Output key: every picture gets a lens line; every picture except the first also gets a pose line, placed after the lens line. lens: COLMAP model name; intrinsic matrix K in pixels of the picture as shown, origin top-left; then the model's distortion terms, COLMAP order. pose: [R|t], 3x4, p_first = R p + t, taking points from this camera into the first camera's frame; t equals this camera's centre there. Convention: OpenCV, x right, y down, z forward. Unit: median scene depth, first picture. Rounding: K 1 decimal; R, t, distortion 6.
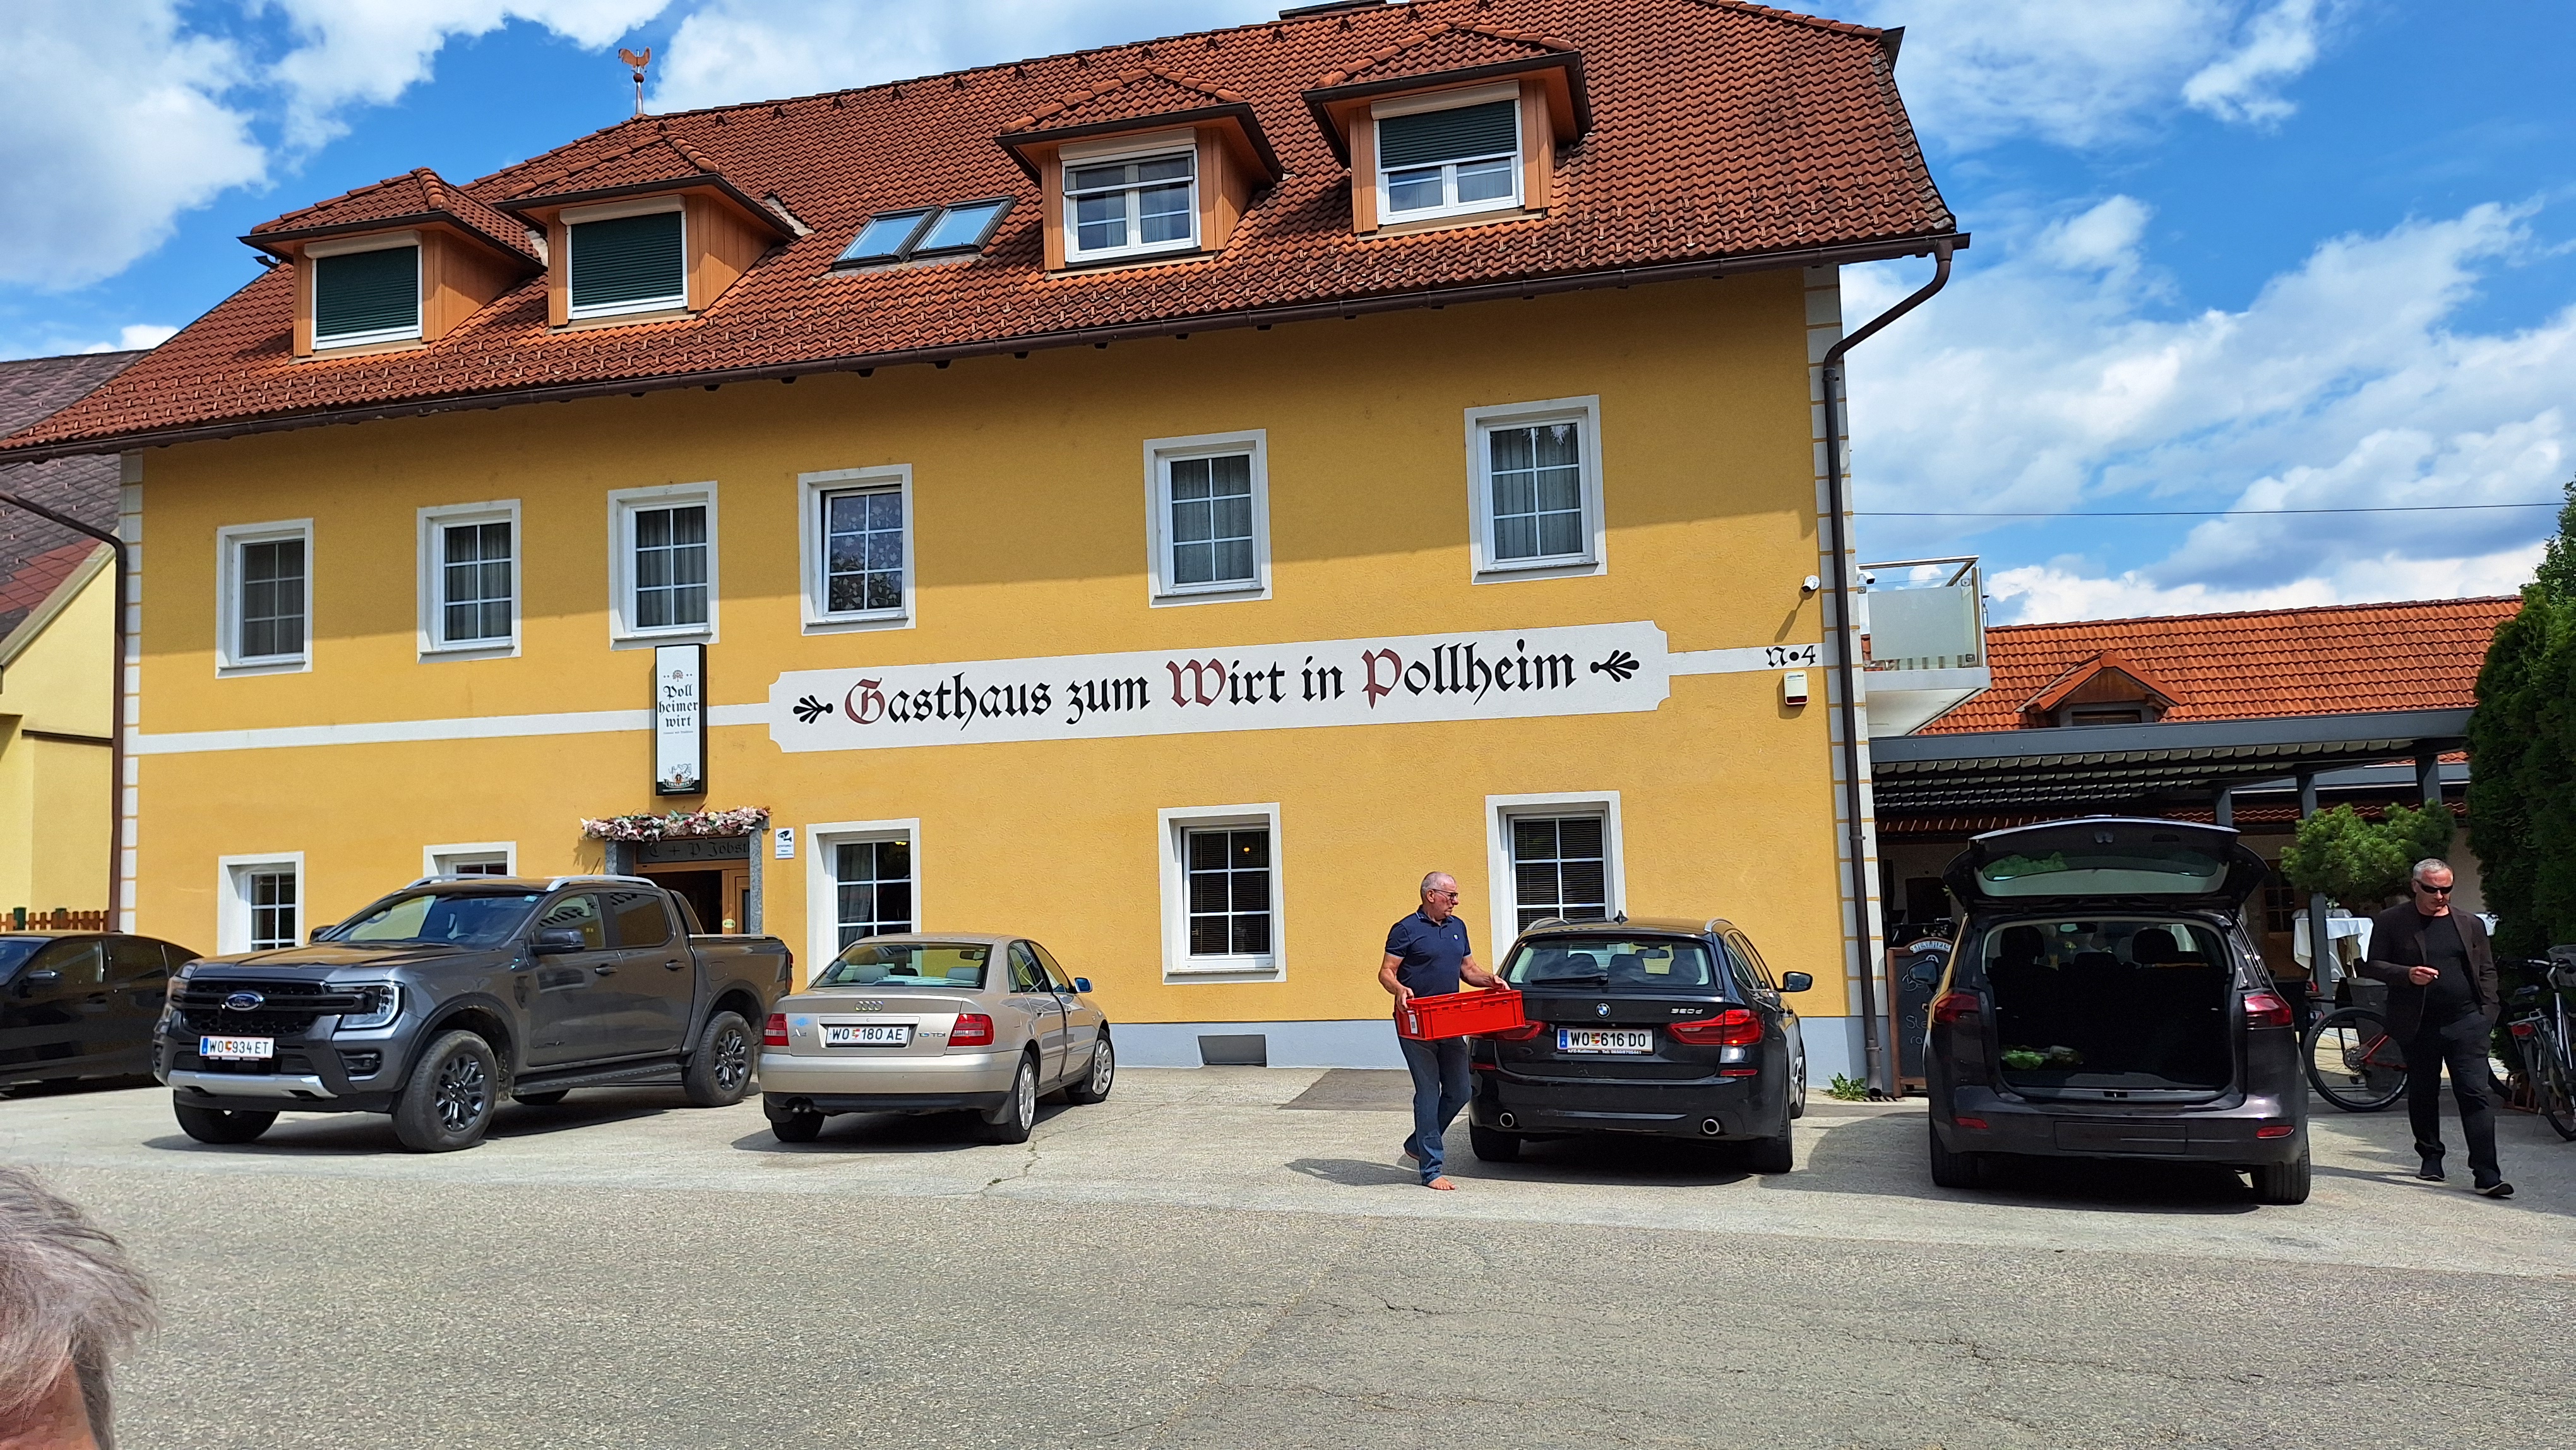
lens RADIAL K [[1807.6, 0, 1309.8], [0, 1807.6, 732.5], [0, 0, 1]] dist [0.062561, -0.070655]
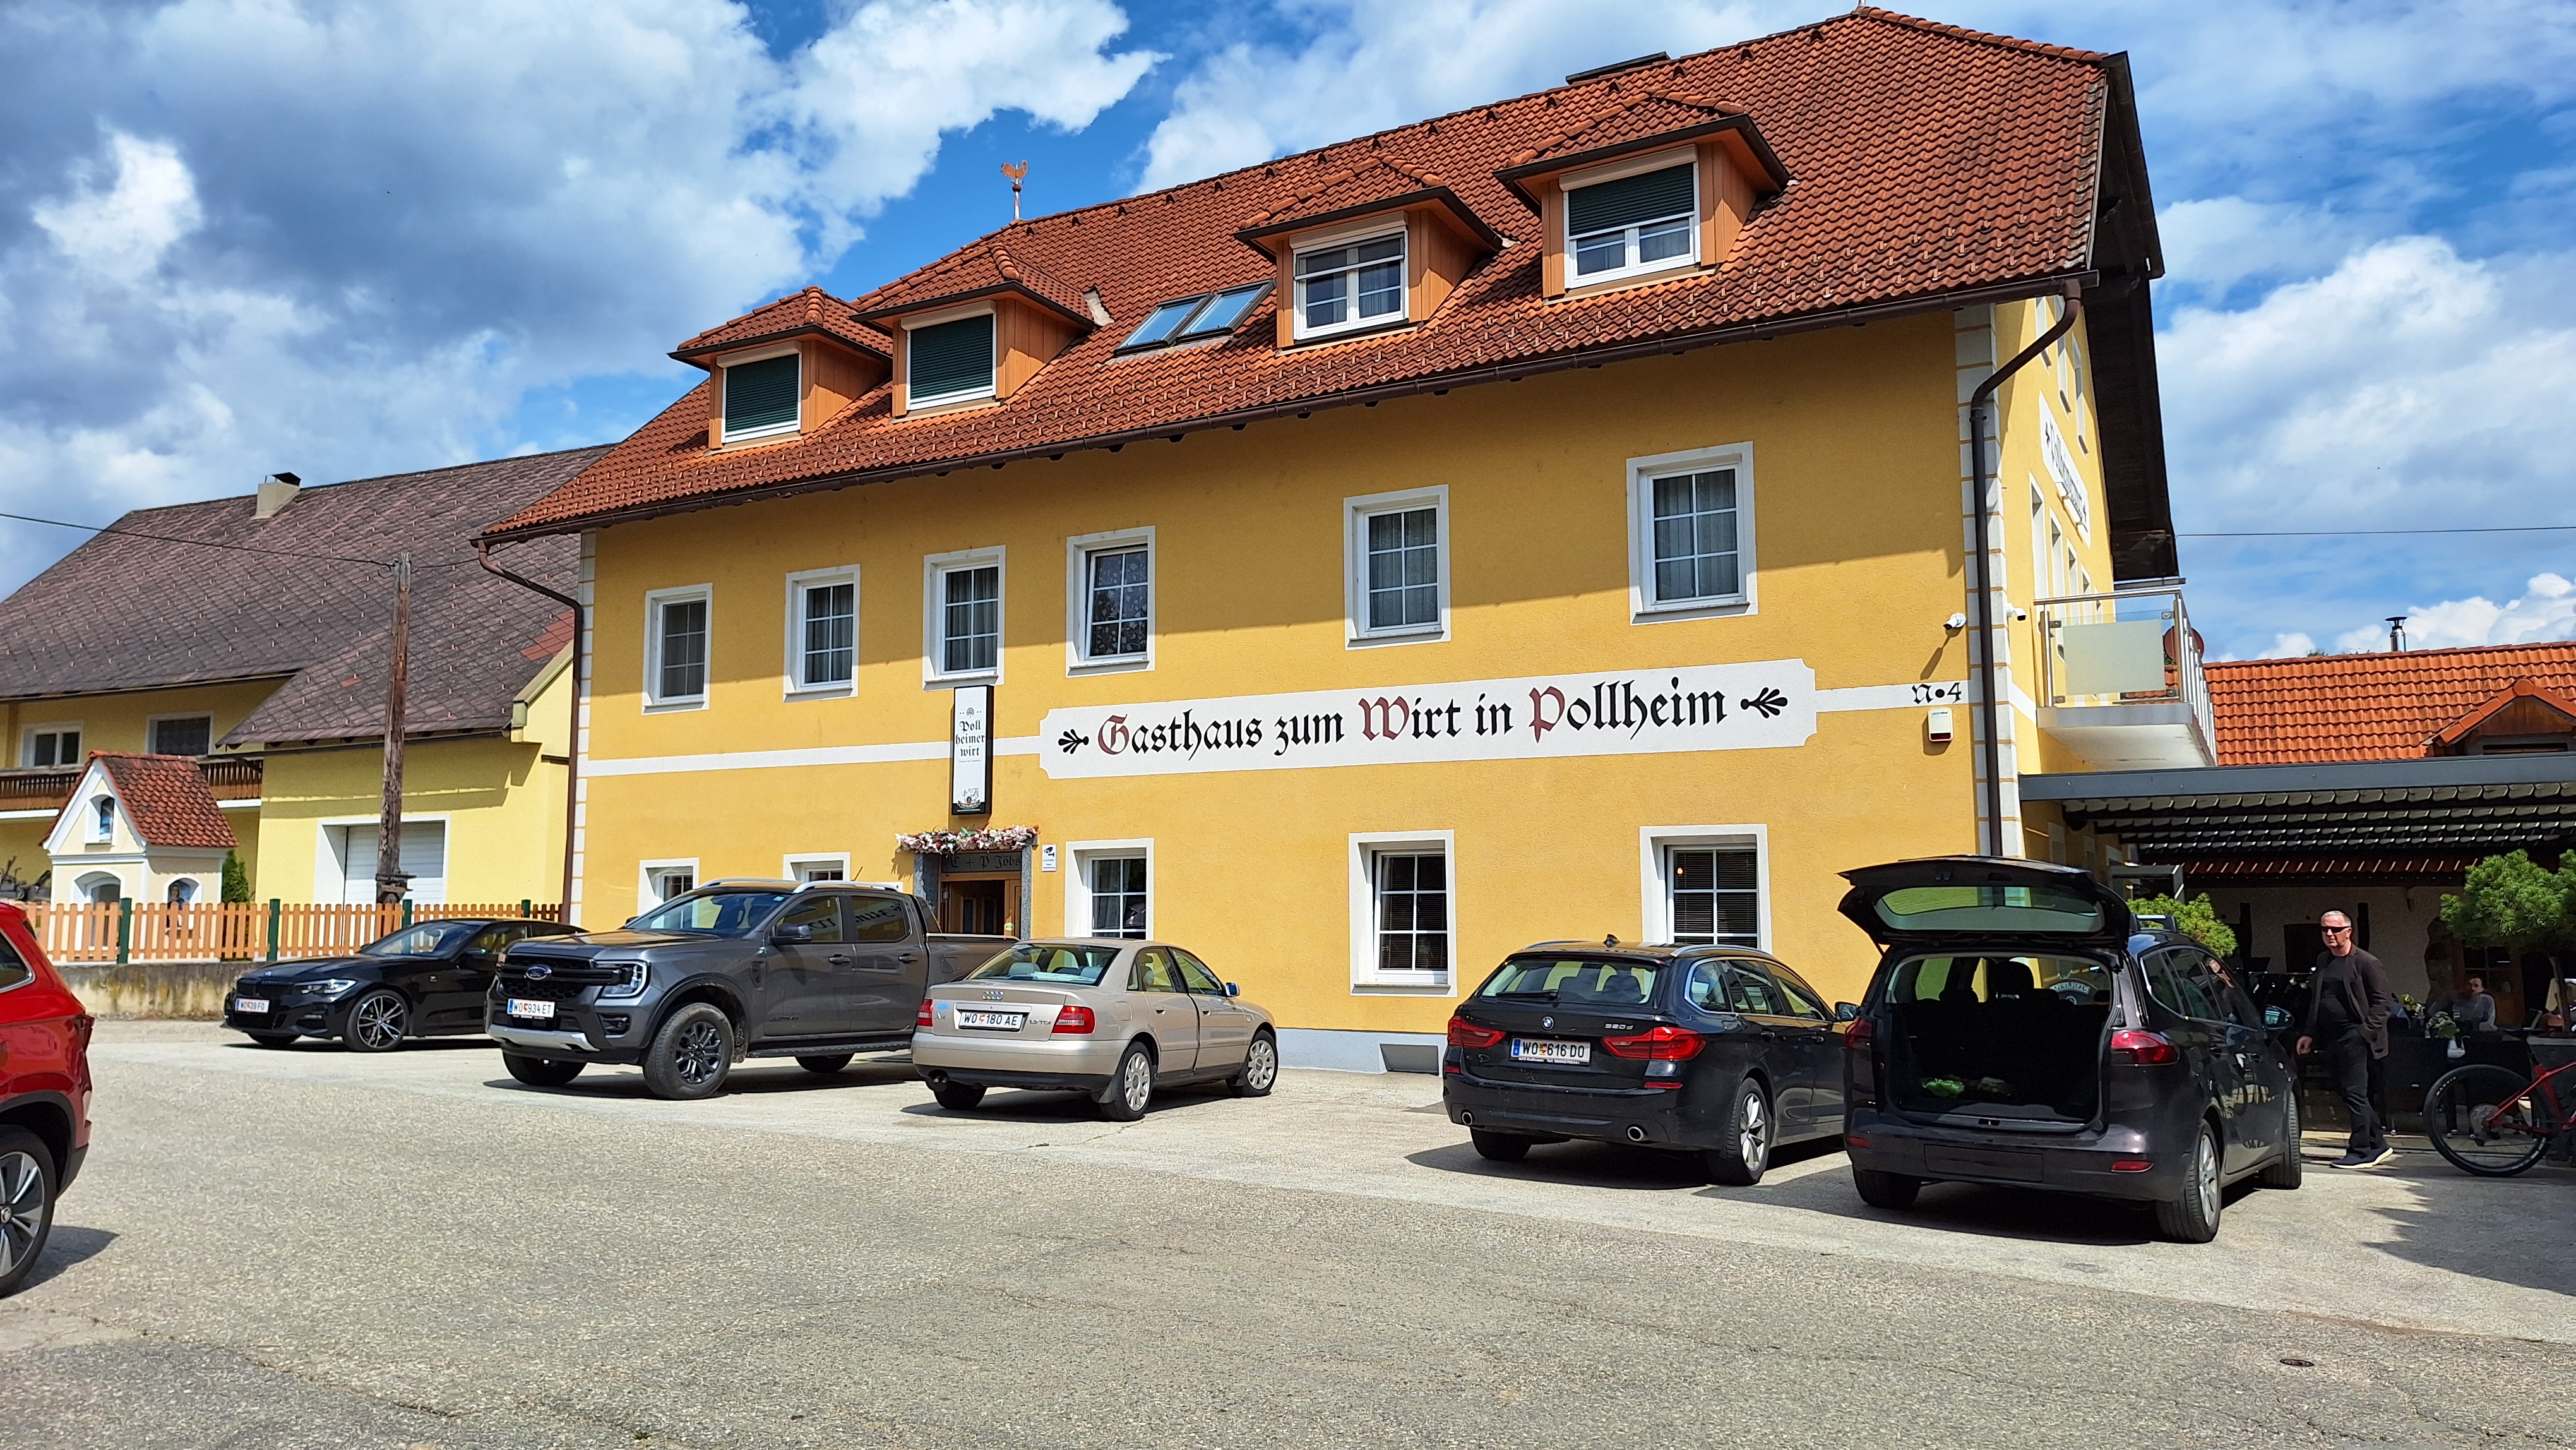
lens RADIAL K [[1807.6, 0, 1315.4], [0, 1807.6, 701.9], [0, 0, 1]] dist [0.062561, -0.070655]
pose [[0.963646, -0.003467, -0.267160, 0.181361], [-0.004530, 0.999560, -0.029311, -0.005254], [0.267144, 0.029456, 0.963206, -0.060257]]
